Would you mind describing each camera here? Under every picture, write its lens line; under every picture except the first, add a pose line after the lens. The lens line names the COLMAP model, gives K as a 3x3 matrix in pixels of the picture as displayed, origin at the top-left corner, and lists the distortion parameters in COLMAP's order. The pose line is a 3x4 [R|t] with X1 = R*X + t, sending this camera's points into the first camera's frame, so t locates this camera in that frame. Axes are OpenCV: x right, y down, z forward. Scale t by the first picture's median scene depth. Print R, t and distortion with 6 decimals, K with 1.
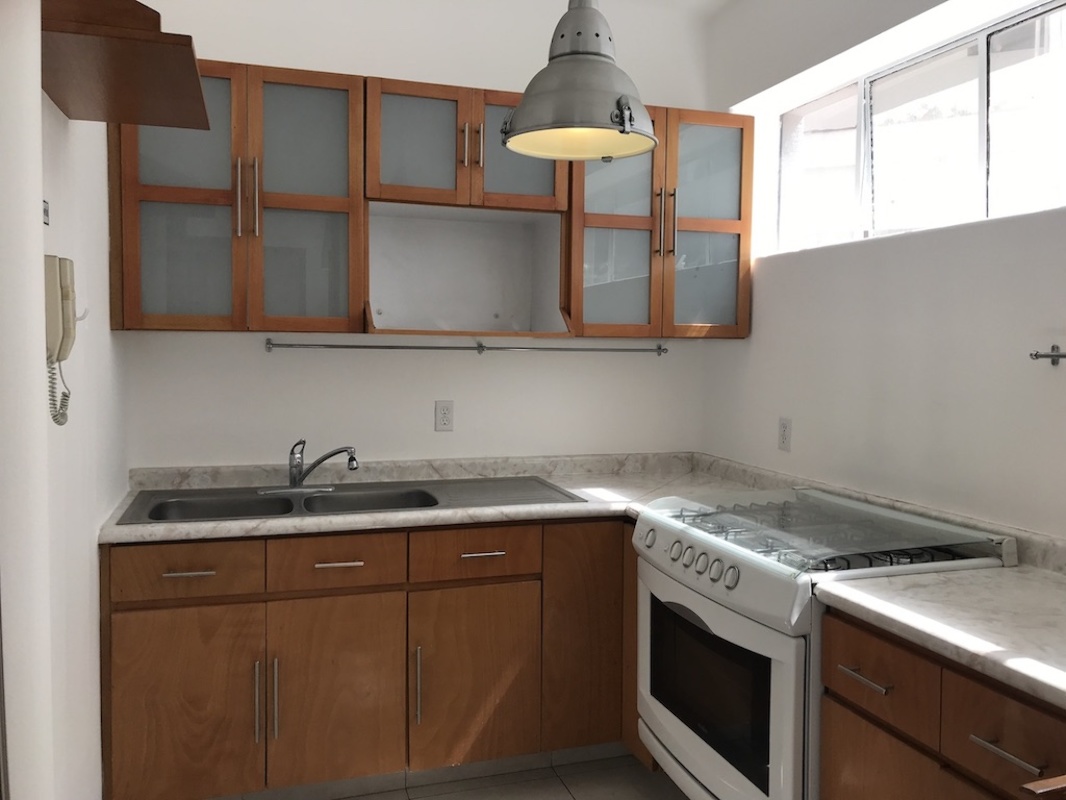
lens RADIAL K [[832.0, 0, 536.4], [0, 832.0, 382.7], [0, 0, 1]] dist [0.003620, -0.090473]
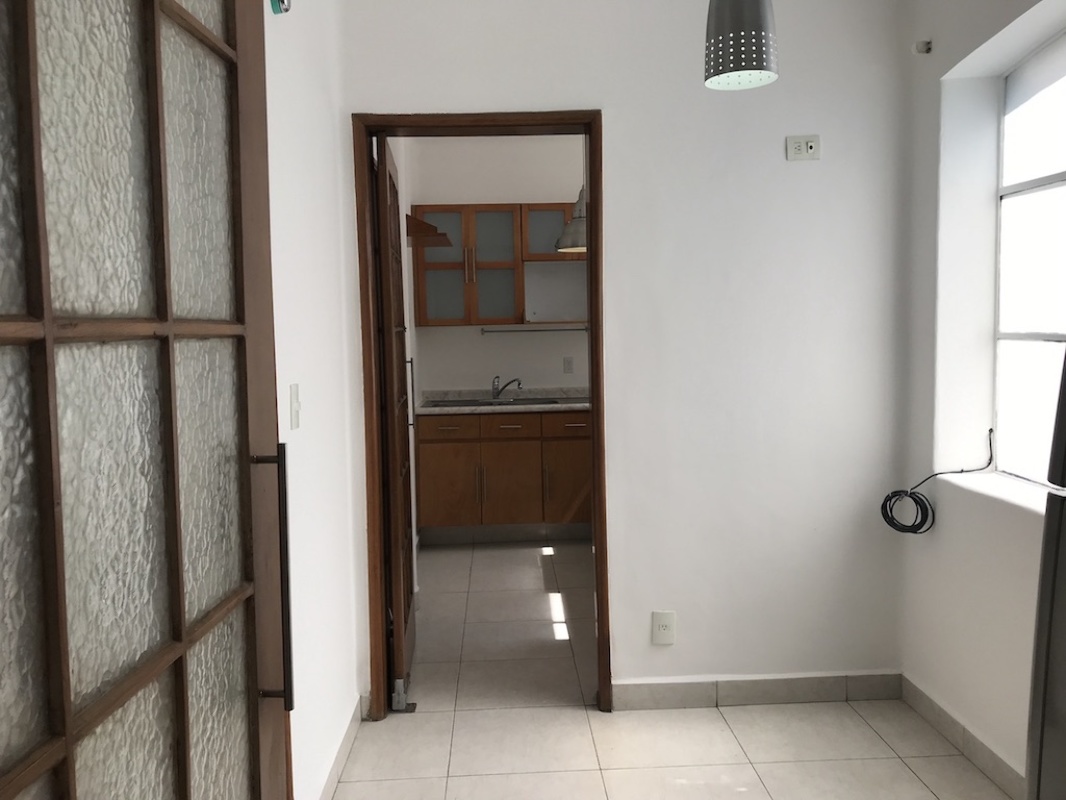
lens RADIAL K [[878.8, 0, 533.0], [0, 878.8, 400.0], [0, 0, 1]] dist [0.001656, 0.000412]
pose [[0.958120, -0.010037, -0.286192, 0.466182], [0.019381, 0.999367, 0.029838, 0.068706], [0.285712, -0.034135, 0.957708, -1.172040]]
